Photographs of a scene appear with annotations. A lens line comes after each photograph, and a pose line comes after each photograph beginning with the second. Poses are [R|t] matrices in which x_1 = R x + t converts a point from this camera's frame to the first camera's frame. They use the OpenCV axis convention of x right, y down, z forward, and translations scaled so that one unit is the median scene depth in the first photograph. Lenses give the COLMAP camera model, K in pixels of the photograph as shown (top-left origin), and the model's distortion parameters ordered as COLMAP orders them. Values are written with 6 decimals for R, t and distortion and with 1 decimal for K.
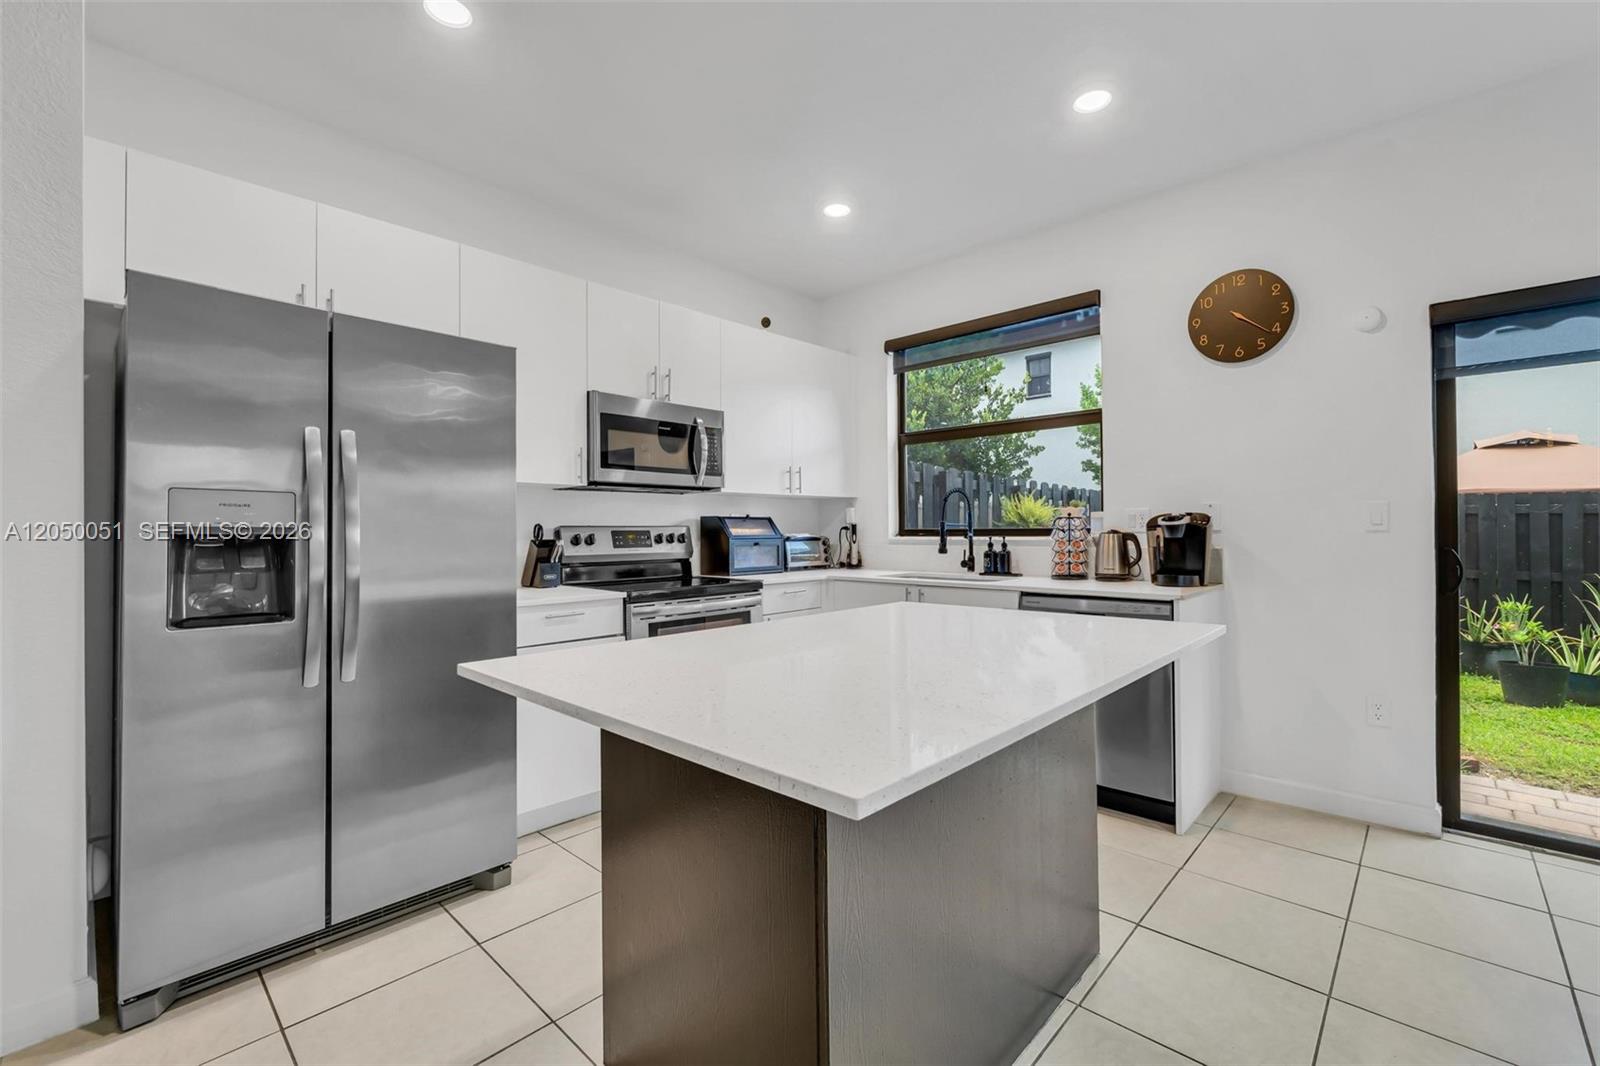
lens RADIAL K [[690.5, 0, 806.6], [0, 690.5, 529.2], [0, 0, 1]] dist [-0.002870, -0.000472]
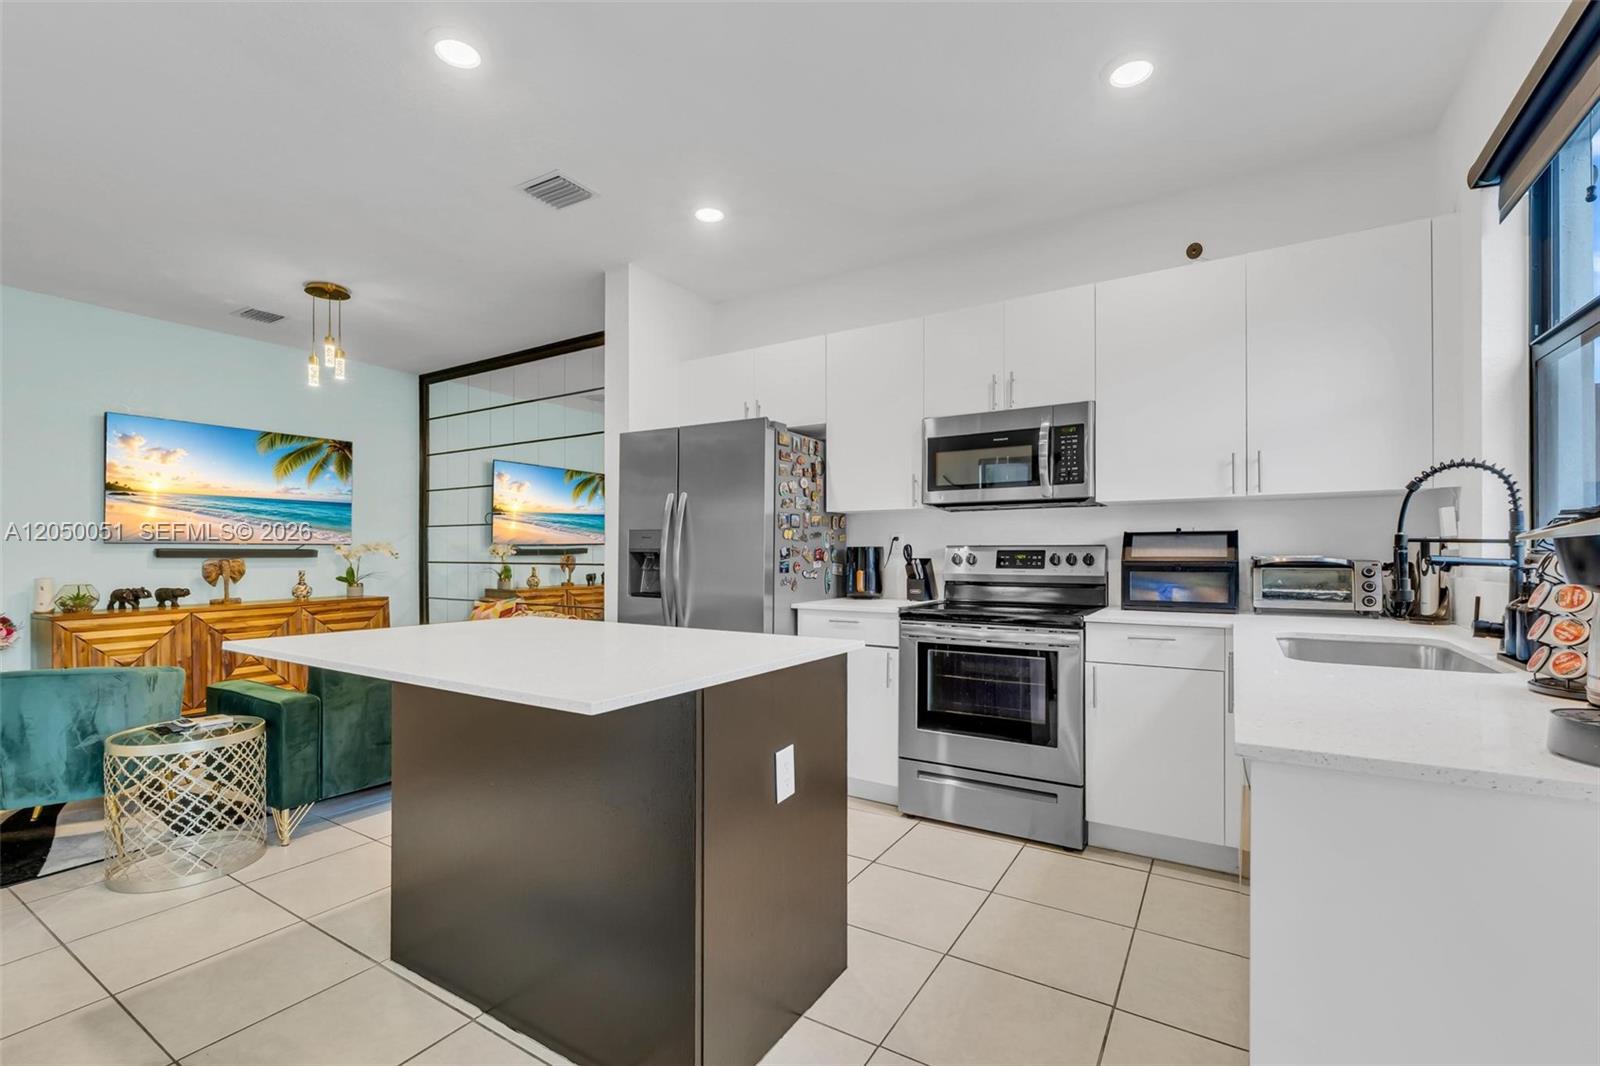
lens RADIAL K [[710.8, 0, 803.9], [0, 710.8, 546.8], [0, 0, 1]] dist [-0.004470, -0.000709]
pose [[0.179215, -0.002685, -0.983806, 0.626358], [-0.001591, 0.999994, -0.003019, 0.000835], [0.983809, 0.002106, 0.179210, 0.529353]]
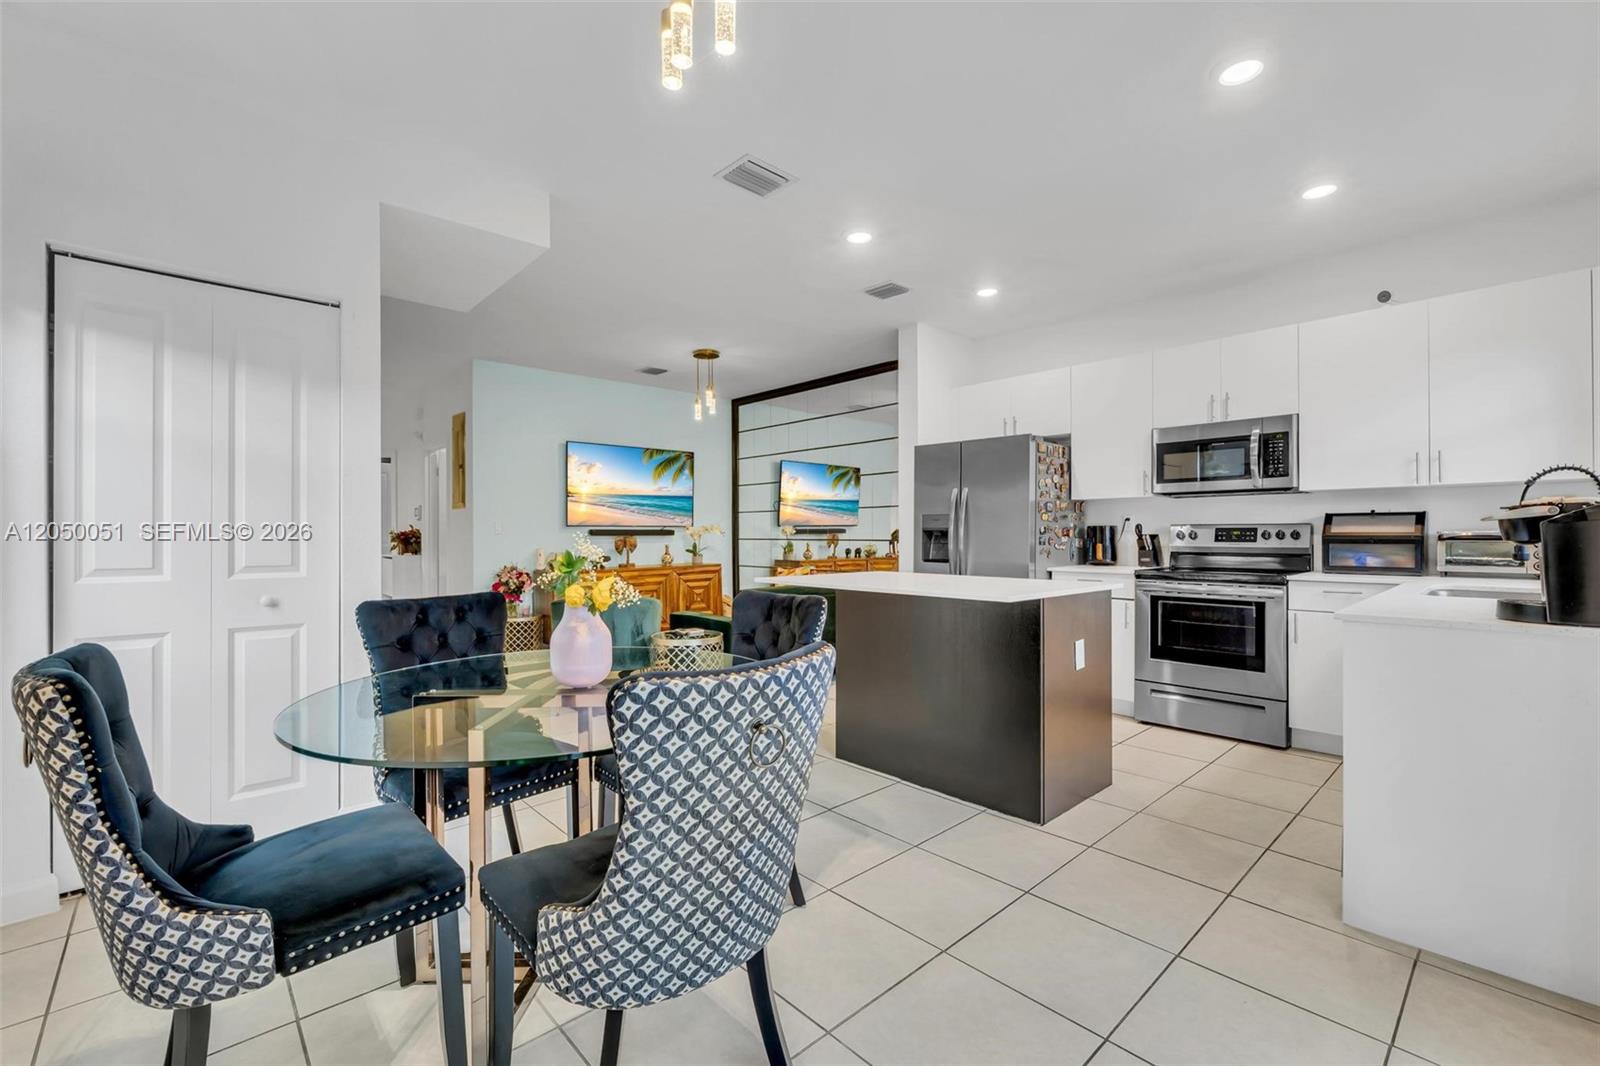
lens RADIAL K [[690.5, 0, 806.6], [0, 690.5, 529.2], [0, 0, 1]] dist [-0.002870, -0.000472]
pose [[-0.090323, 0.000977, -0.995912, 0.988426], [0.002896, 0.999996, 0.000719, 0.001585], [0.995908, -0.002819, -0.090325, 0.358423]]
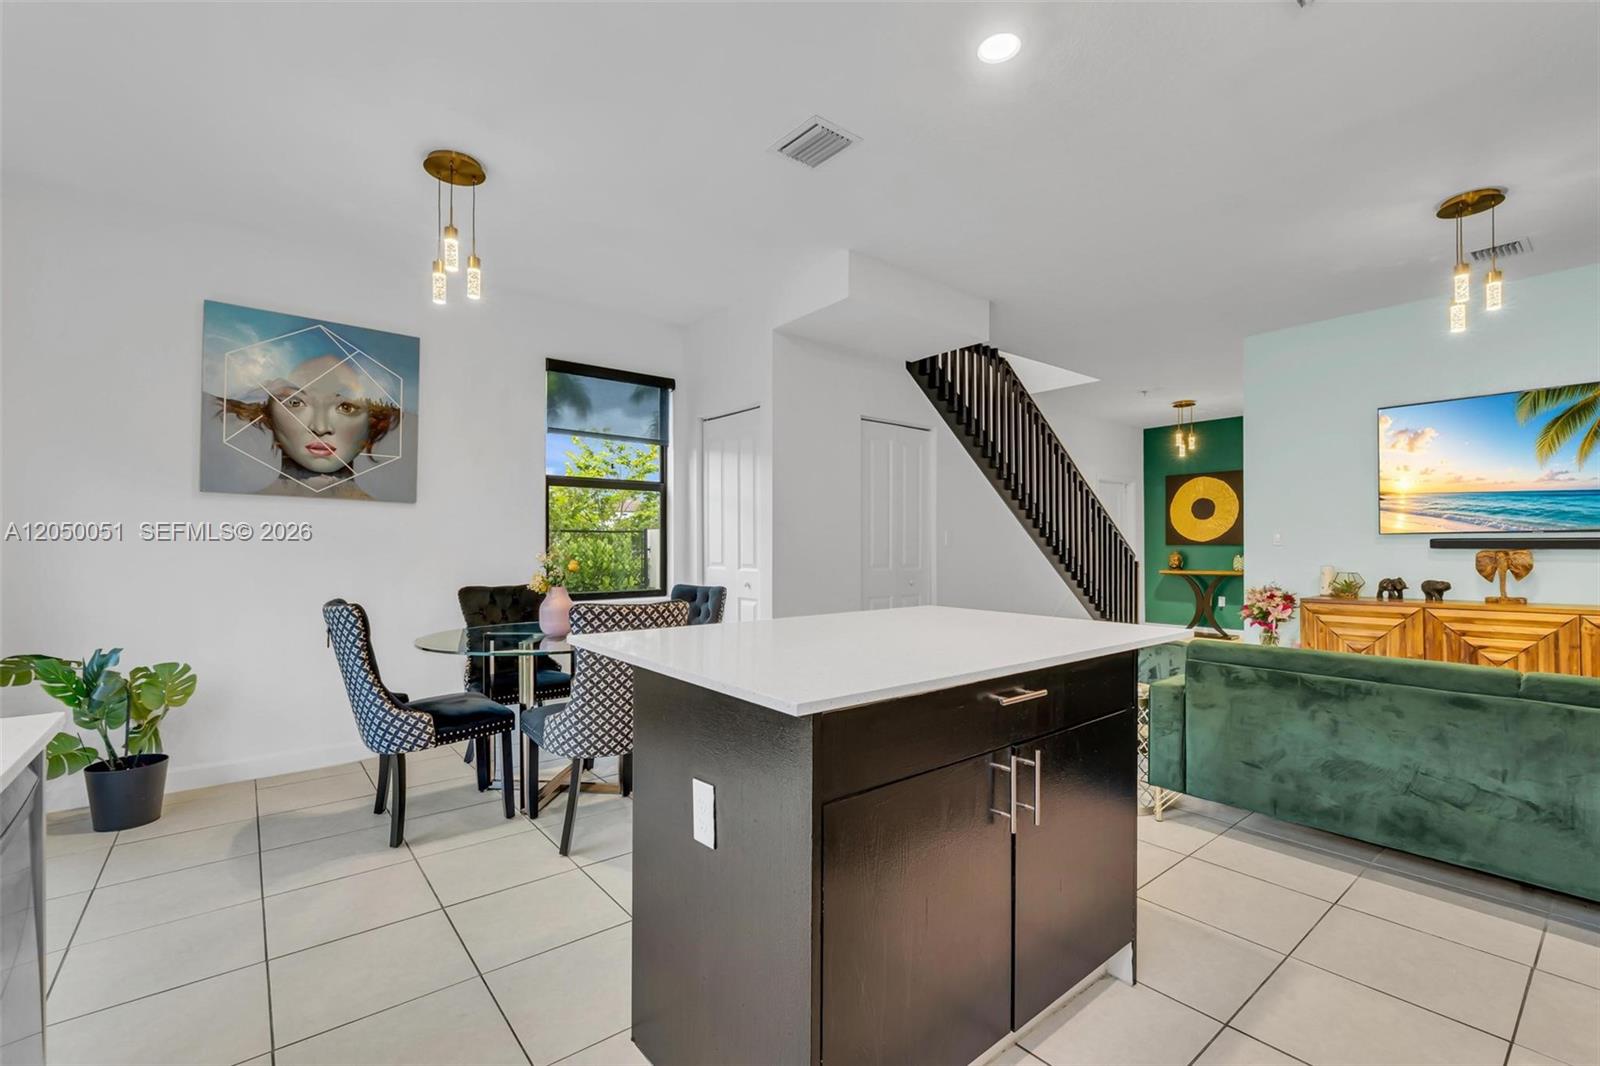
lens RADIAL K [[710.8, 0, 803.9], [0, 710.8, 546.8], [0, 0, 1]] dist [-0.004470, -0.000709]
pose [[-0.991435, 0.005192, 0.130501, 0.057326], [0.005908, 0.999970, 0.005093, 0.003074], [-0.130471, 0.005821, -0.991435, 0.974993]]
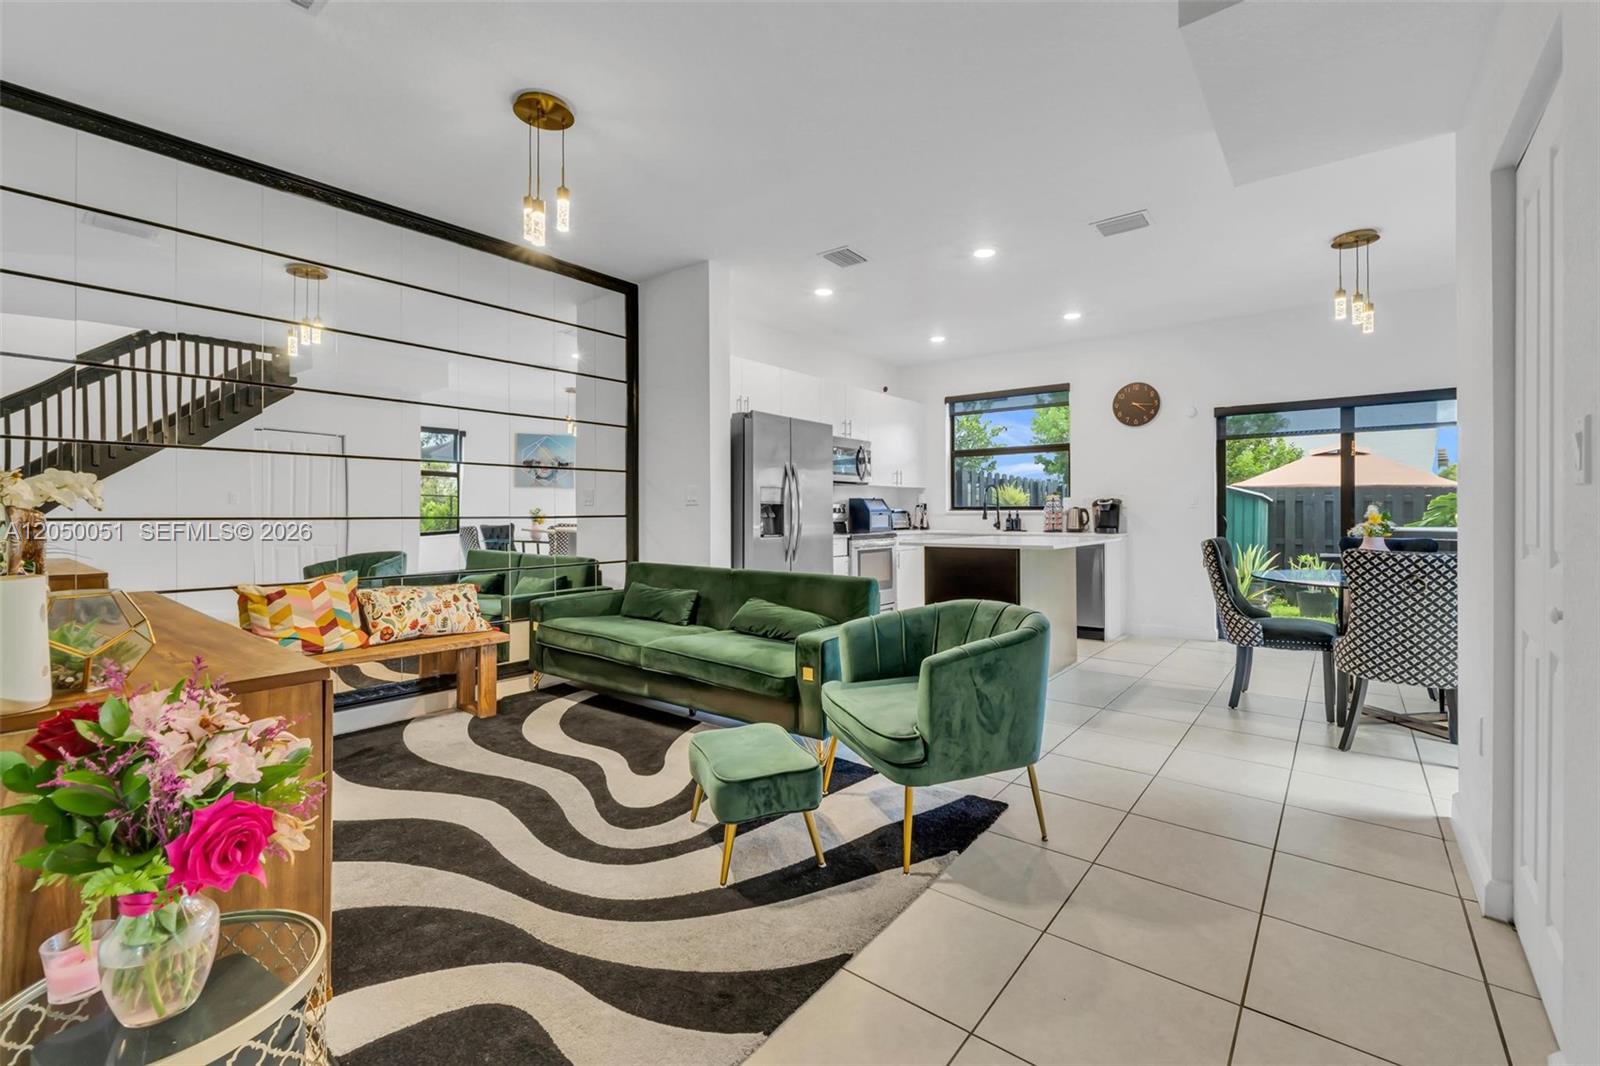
lens RADIAL K [[697.5, 0, 804.7], [0, 697.5, 516.0], [0, 0, 1]] dist [-0.000833, -0.000070]
pose [[0.996304, 0.007487, 0.085572, -0.455243], [-0.007912, 0.999958, 0.004628, 0.021611], [-0.085534, -0.005288, 0.996321, -0.843890]]
